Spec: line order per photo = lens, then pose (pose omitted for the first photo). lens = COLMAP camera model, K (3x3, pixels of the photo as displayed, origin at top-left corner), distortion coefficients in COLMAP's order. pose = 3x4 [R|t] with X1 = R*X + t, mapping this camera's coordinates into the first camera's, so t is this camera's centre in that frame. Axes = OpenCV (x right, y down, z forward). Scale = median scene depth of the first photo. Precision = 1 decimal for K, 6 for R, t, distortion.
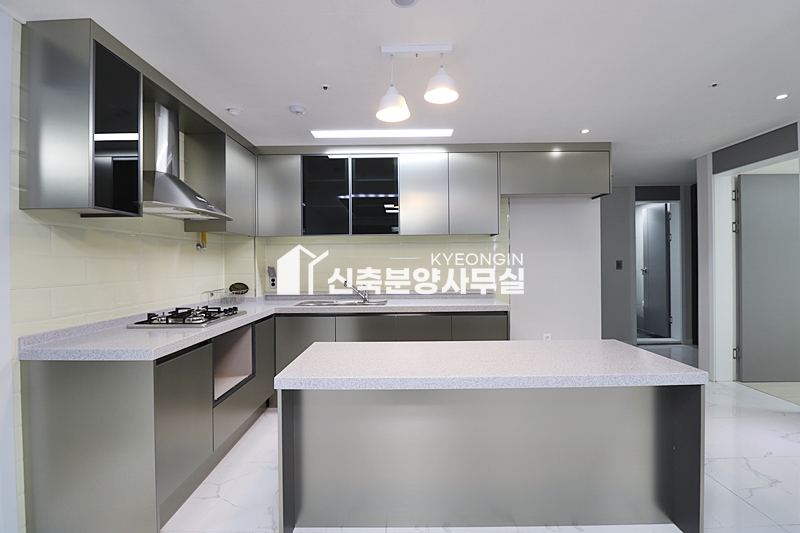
lens RADIAL K [[371.0, 0, 402.1], [0, 371.0, 262.3], [0, 0, 1]] dist [-0.004602, -0.008649]
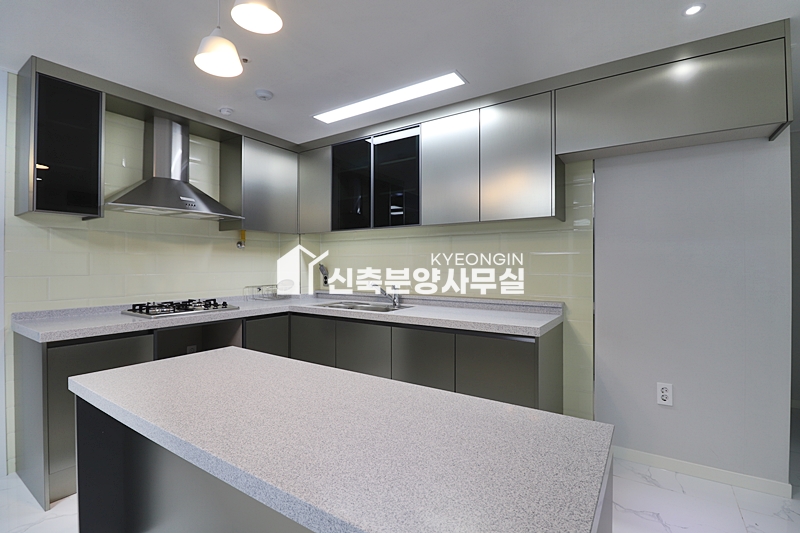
lens RADIAL K [[371.0, 0, 400.2], [0, 371.0, 263.6], [0, 0, 1]] dist [-0.004602, -0.008649]
pose [[0.831561, 0.011748, -0.555309, 0.395594], [-0.010233, 0.999931, 0.005831, 0.002108], [0.555339, 0.000834, 0.831624, 0.318051]]
